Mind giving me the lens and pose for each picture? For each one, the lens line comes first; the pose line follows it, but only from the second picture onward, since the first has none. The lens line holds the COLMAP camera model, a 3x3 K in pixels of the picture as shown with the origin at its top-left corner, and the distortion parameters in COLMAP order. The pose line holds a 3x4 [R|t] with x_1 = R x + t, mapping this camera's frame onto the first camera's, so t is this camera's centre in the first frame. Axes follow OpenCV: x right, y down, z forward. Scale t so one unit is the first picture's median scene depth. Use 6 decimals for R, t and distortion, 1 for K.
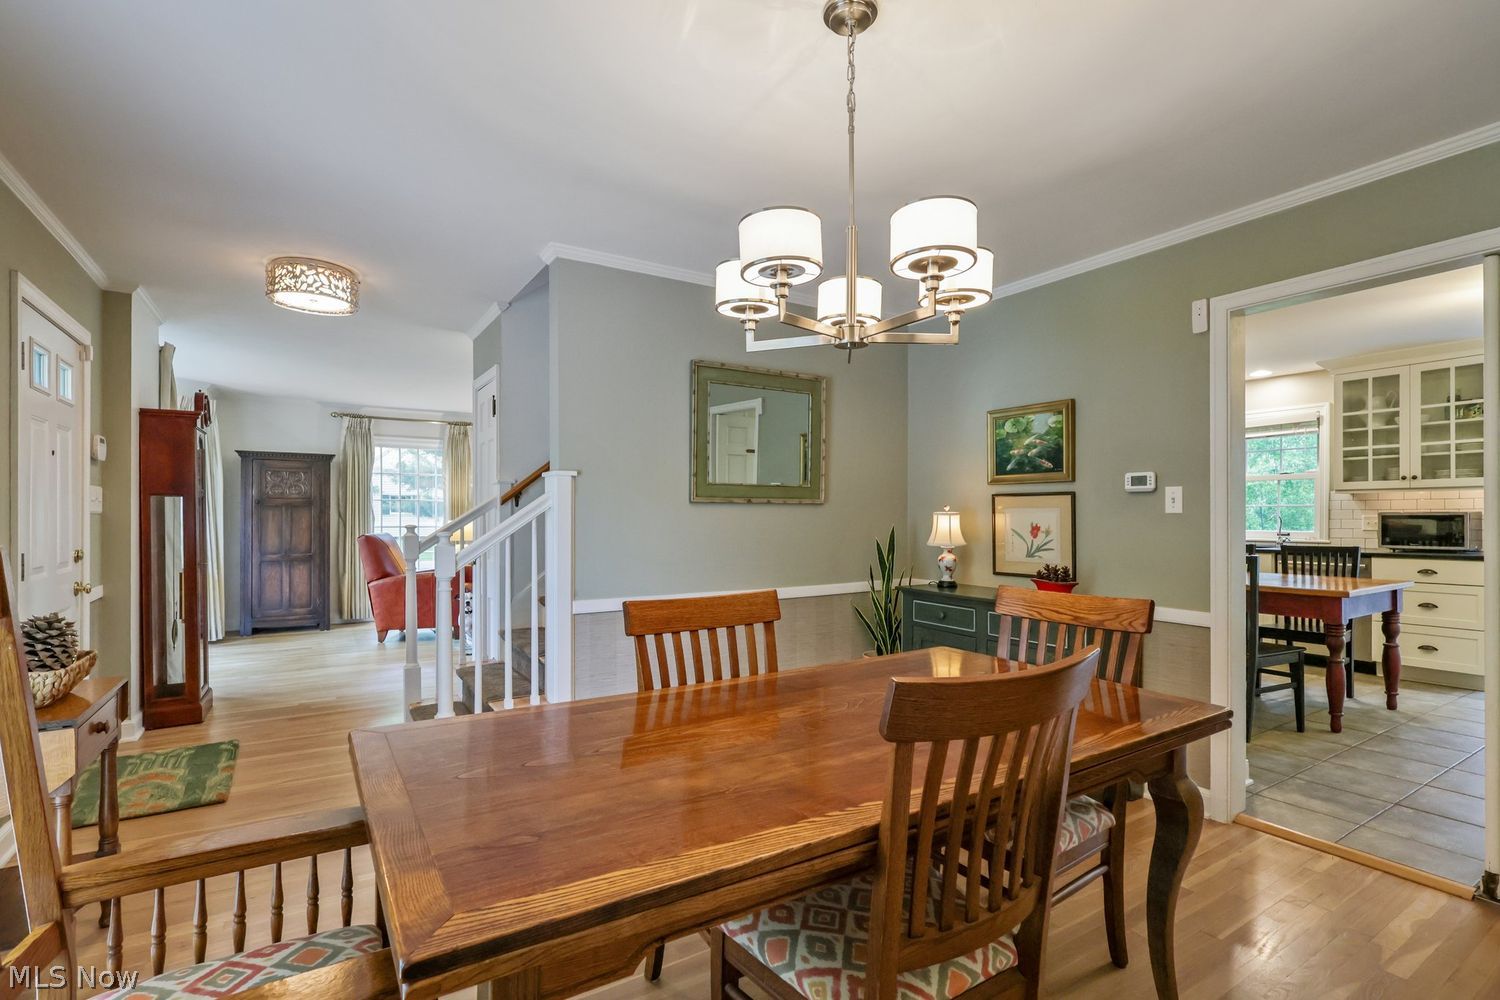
lens RADIAL K [[699.0, 0, 745.9], [0, 699.0, 512.8], [0, 0, 1]] dist [-0.002598, 0.000098]
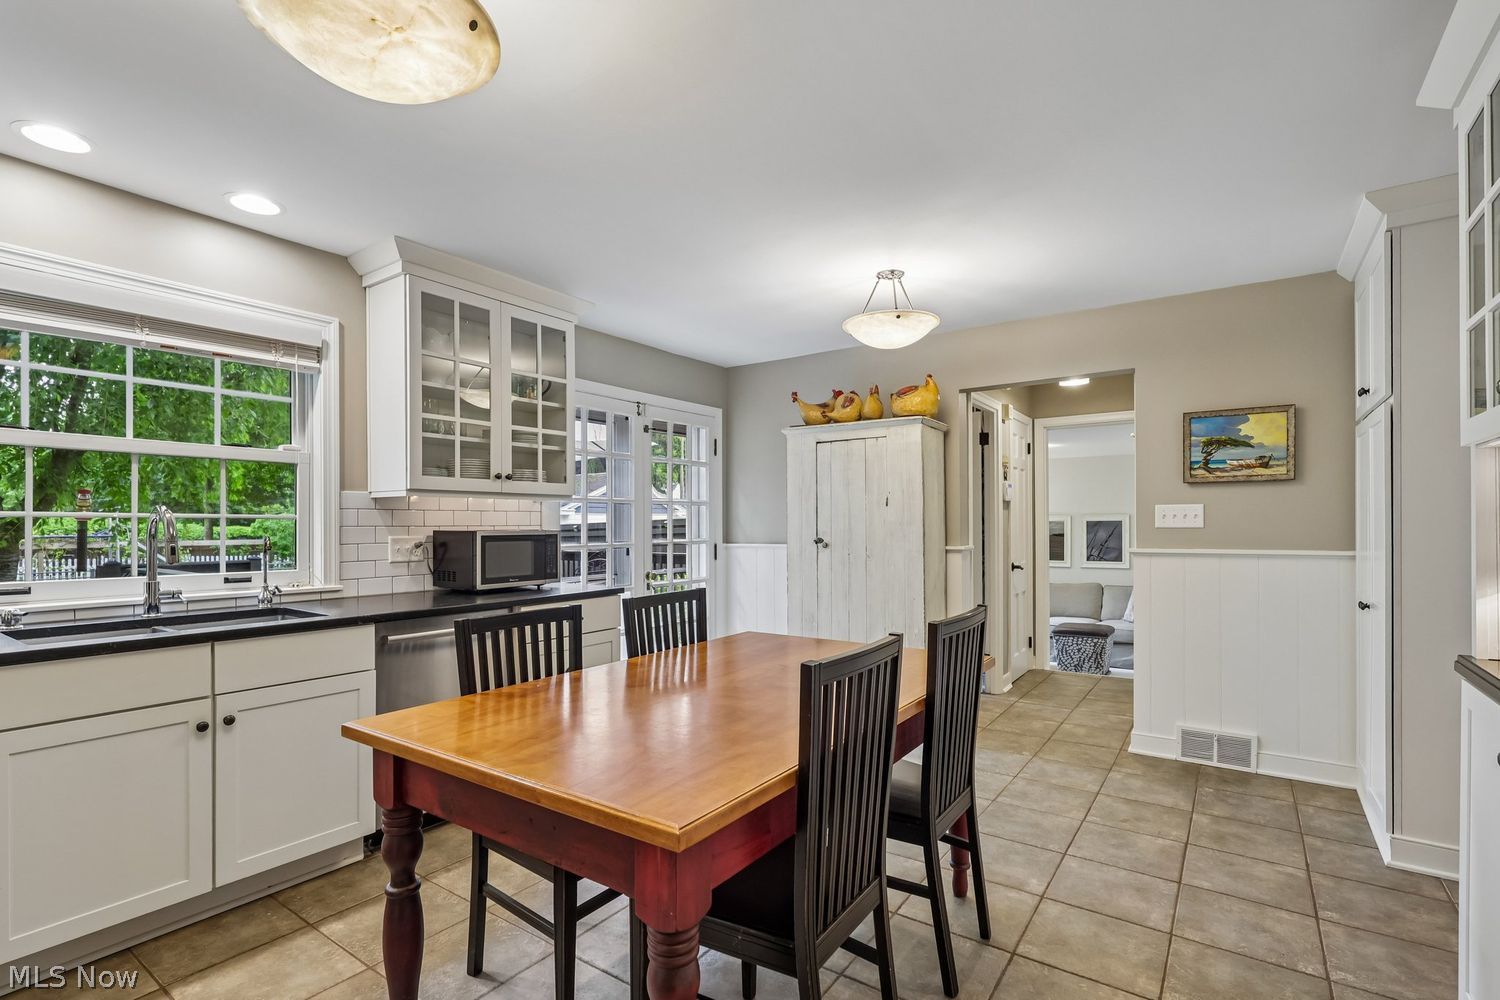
lens RADIAL K [[711.6, 0, 752.1], [0, 711.6, 524.8], [0, 0, 1]] dist [-0.001718, 0.000040]
pose [[-0.400979, -0.010803, 0.916024, 0.250516], [-0.009565, 0.999925, 0.007606, -0.013007], [-0.916038, -0.005712, -0.401052, 1.039934]]
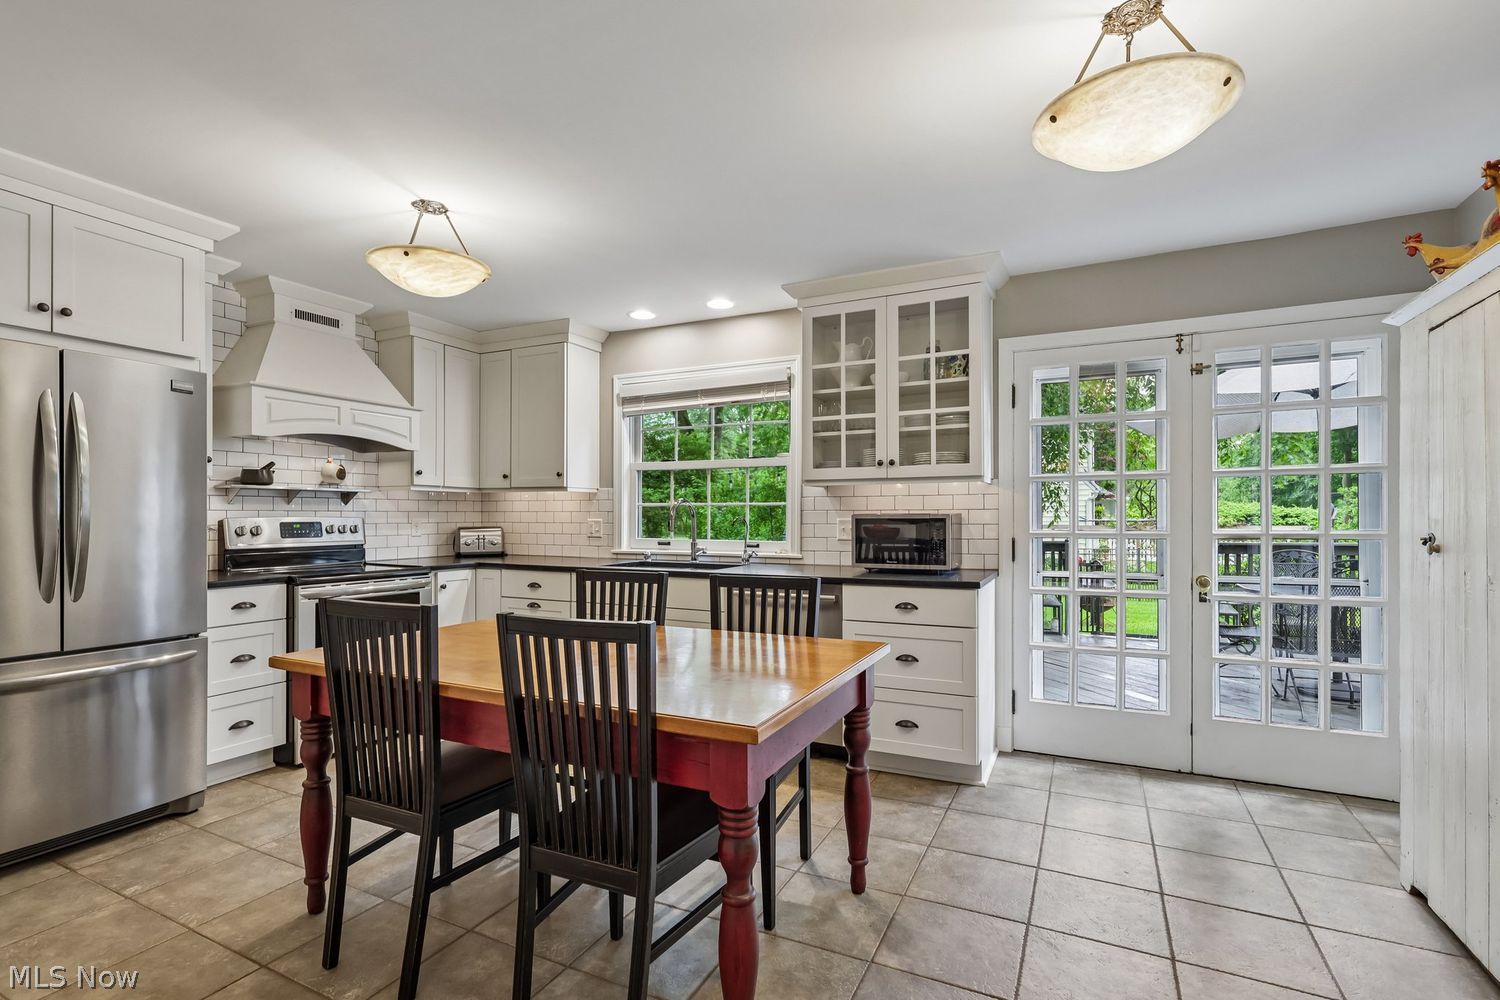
lens RADIAL K [[699.0, 0, 745.9], [0, 699.0, 512.8], [0, 0, 1]] dist [-0.002598, 0.000098]
pose [[0.851609, -0.005024, 0.524154, 0.473616], [0.003199, 0.999985, 0.004387, -0.005223], [-0.524168, -0.002059, 0.851612, 0.487435]]
